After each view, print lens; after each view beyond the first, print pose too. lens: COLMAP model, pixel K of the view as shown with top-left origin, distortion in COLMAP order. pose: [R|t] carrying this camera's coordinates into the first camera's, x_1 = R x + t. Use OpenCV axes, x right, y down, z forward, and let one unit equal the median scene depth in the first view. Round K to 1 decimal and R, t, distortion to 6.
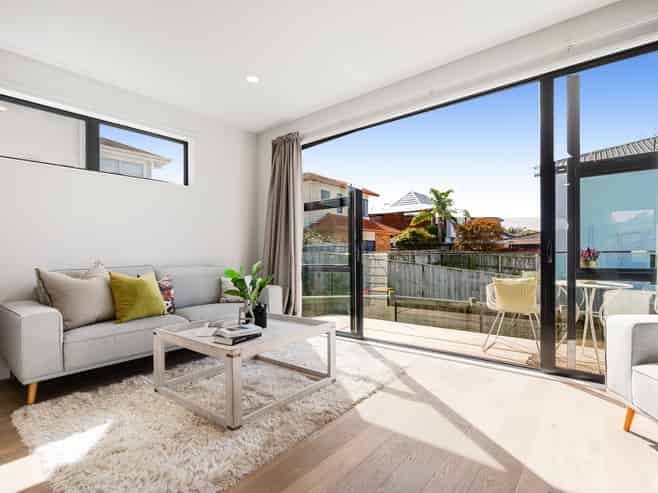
lens RADIAL K [[334.2, 0, 333.0], [0, 334.2, 256.4], [0, 0, 1]] dist [-0.000648, 0.000786]
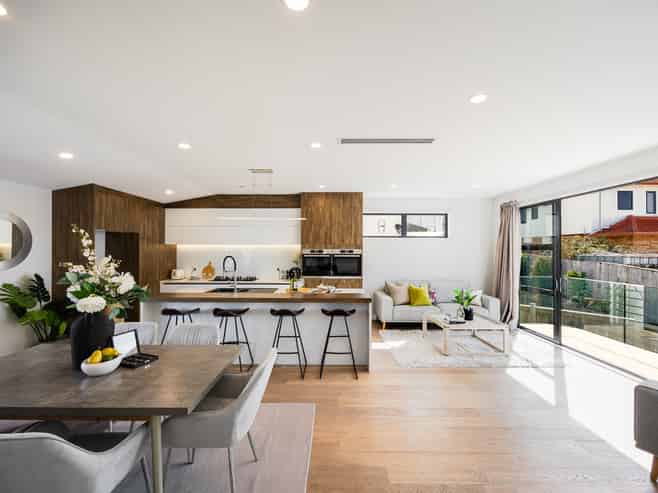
lens RADIAL K [[282.2, 0, 328.9], [0, 282.2, 249.0], [0, 0, 1]] dist [-0.000002, 0.000302]
pose [[0.626067, 0.008216, -0.779726, 0.541691], [-0.016673, 0.999857, -0.002852, -0.187331], [0.779591, 0.014786, 0.626115, -0.705600]]
